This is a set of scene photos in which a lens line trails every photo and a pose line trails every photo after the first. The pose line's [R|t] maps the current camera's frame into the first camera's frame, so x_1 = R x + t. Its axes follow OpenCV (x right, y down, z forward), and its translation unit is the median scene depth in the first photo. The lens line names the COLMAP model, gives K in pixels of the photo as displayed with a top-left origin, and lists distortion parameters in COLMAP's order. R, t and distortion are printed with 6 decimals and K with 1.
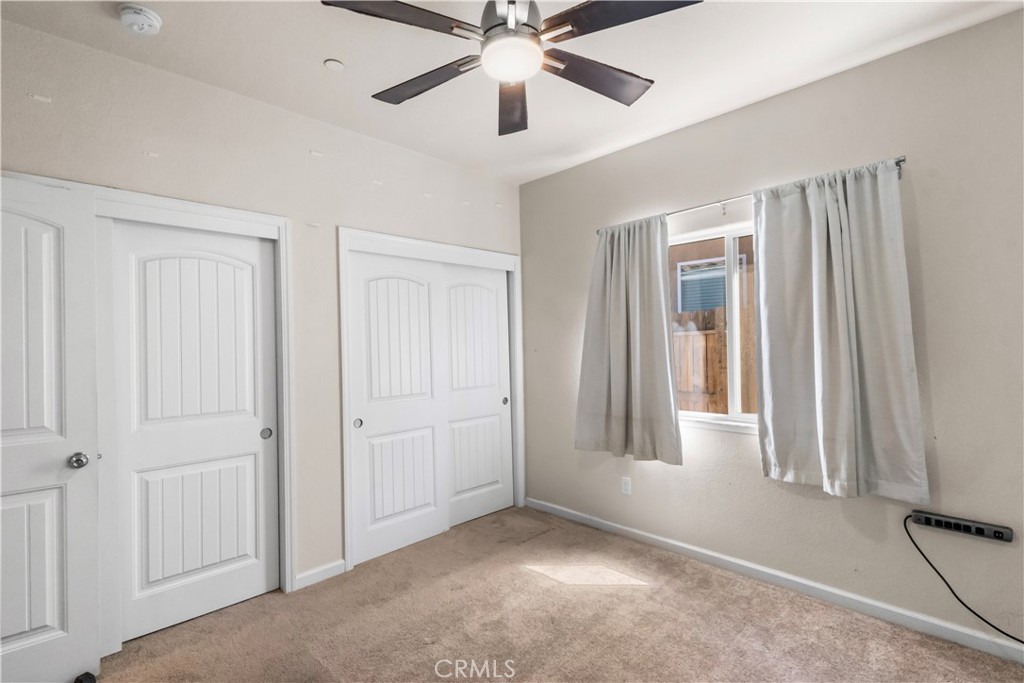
lens RADIAL K [[474.3, 0, 505.9], [0, 474.3, 339.6], [0, 0, 1]] dist [0.004446, -0.000132]
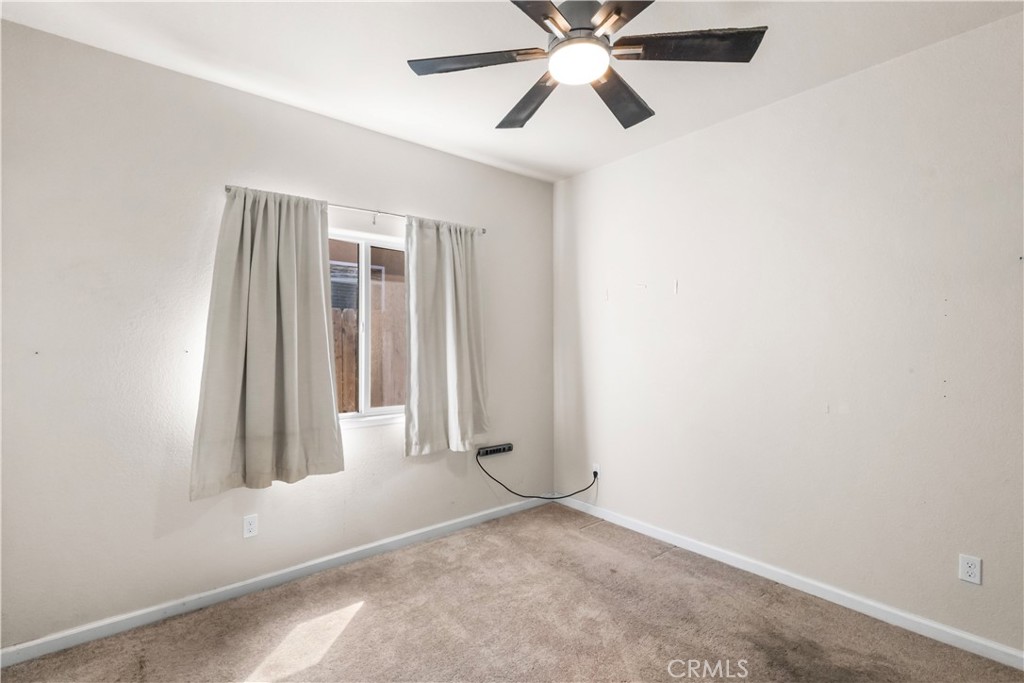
lens RADIAL K [[474.3, 0, 505.9], [0, 474.3, 339.6], [0, 0, 1]] dist [0.004446, -0.000132]
pose [[0.081842, 0.023346, 0.996372, -0.622649], [-0.010276, 0.999692, -0.022580, 0.020439], [-0.996592, -0.008391, 0.082057, 0.656879]]
